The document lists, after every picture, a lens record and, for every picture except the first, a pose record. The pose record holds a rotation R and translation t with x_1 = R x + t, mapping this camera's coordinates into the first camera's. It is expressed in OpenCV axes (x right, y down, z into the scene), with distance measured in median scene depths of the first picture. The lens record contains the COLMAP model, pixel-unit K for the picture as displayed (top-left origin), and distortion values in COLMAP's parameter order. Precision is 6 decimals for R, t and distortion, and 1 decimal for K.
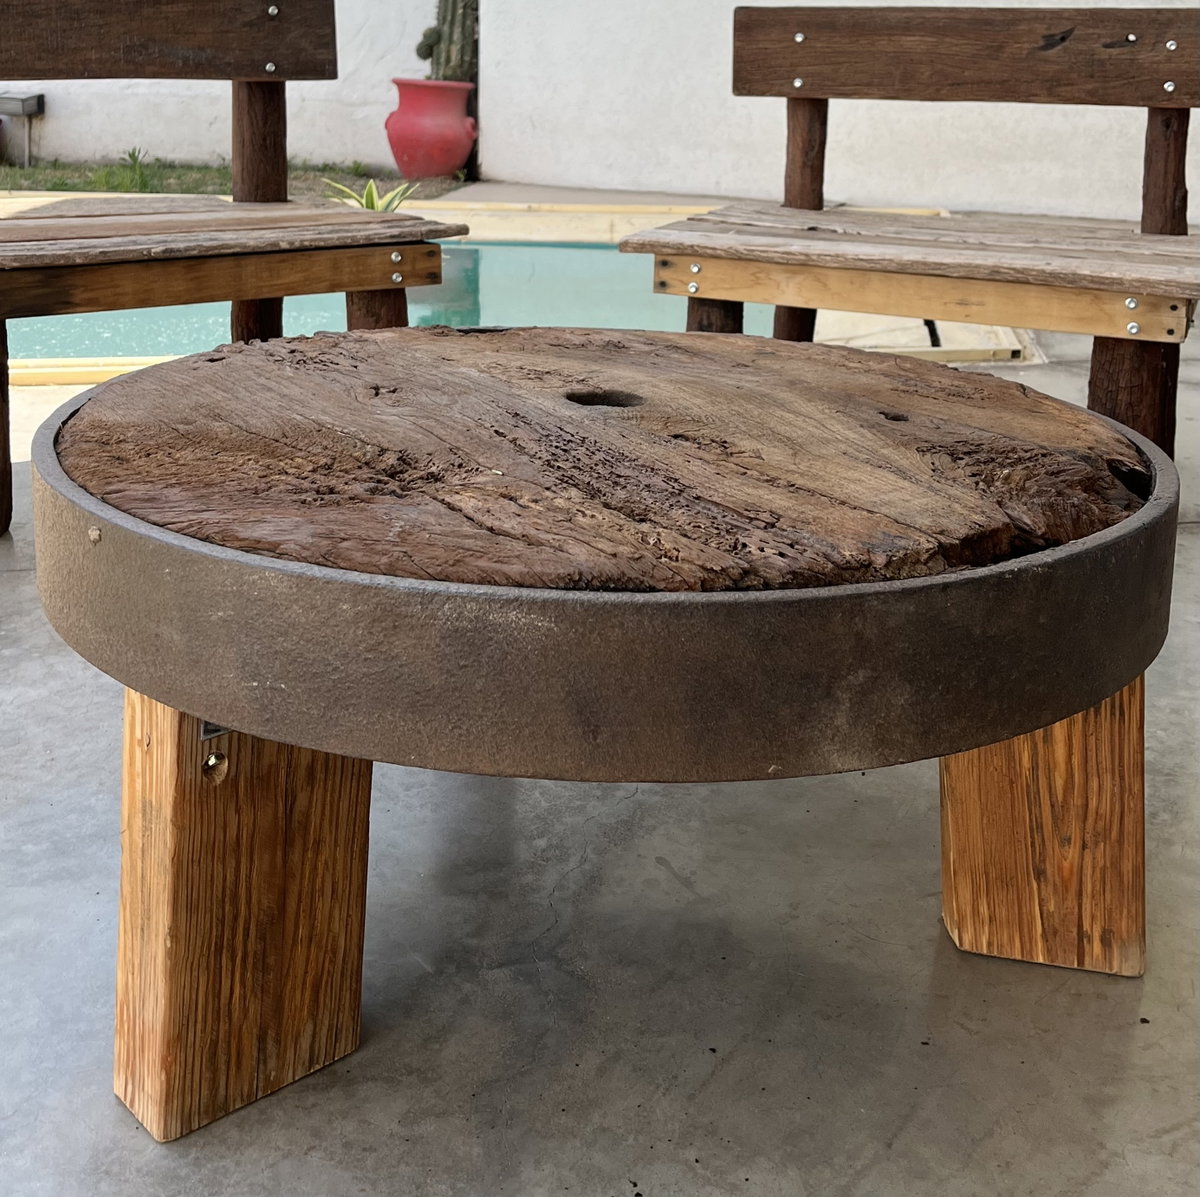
lens RADIAL K [[1716.5, 0, 599.3], [0, 1716.5, 345.2], [0, 0, 1]] dist [0.170576, -0.626989]
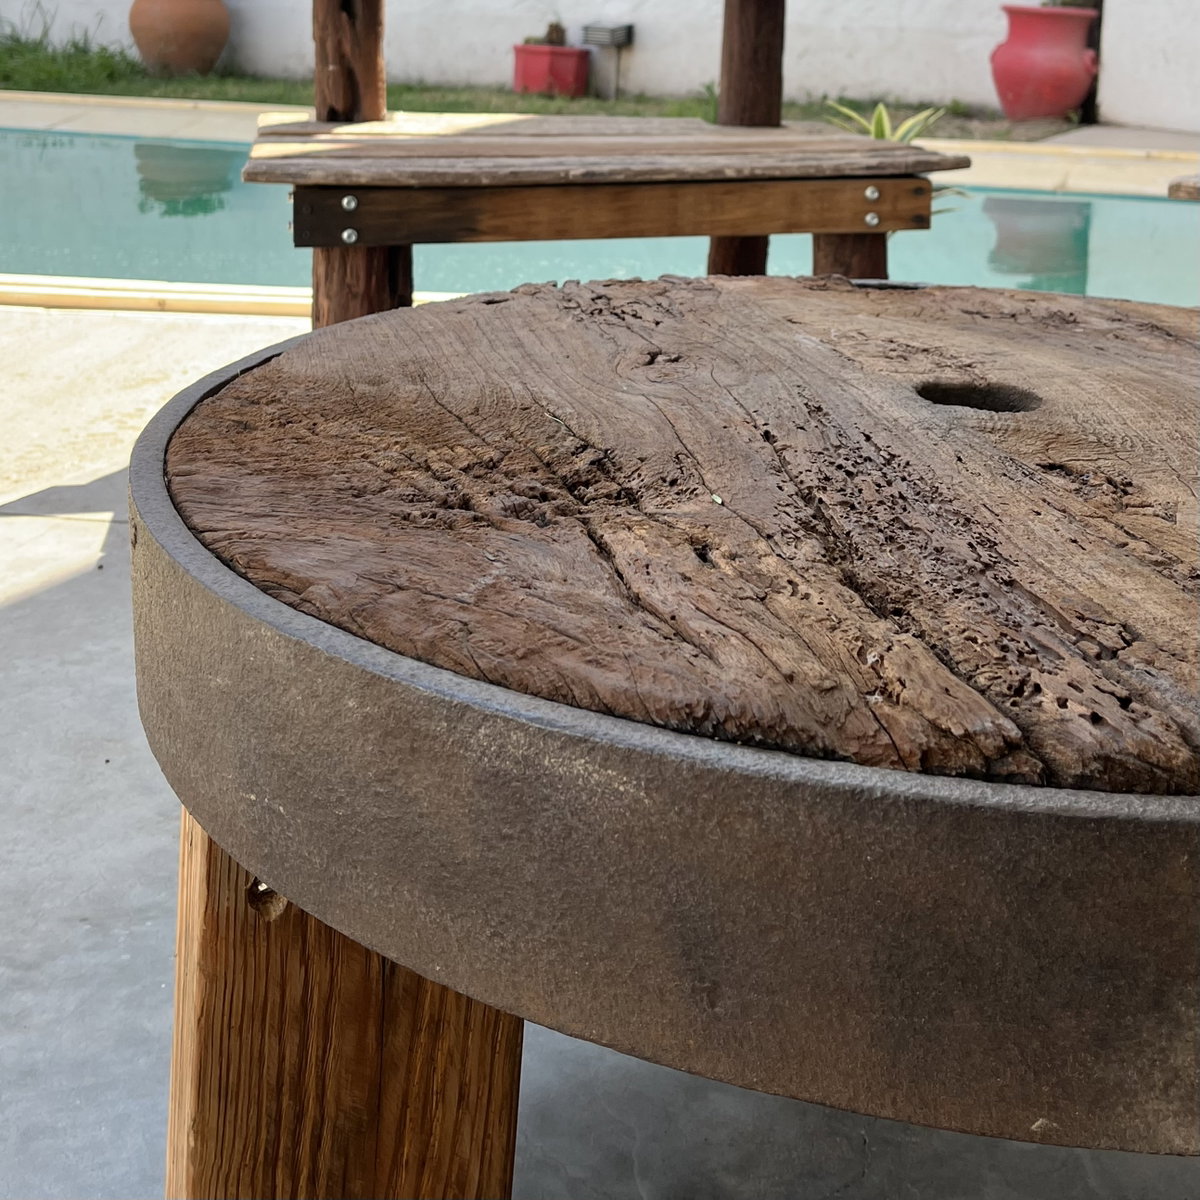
lens RADIAL K [[1812.8, 0, 599.8], [0, 1812.8, 271.2], [0, 0, 1]] dist [0.099248, -0.188405]
pose [[0.933926, 0.056044, -0.353045, 0.126149], [-0.062498, 0.998021, -0.006899, -0.003026], [0.351960, 0.028508, 0.935581, 0.334141]]
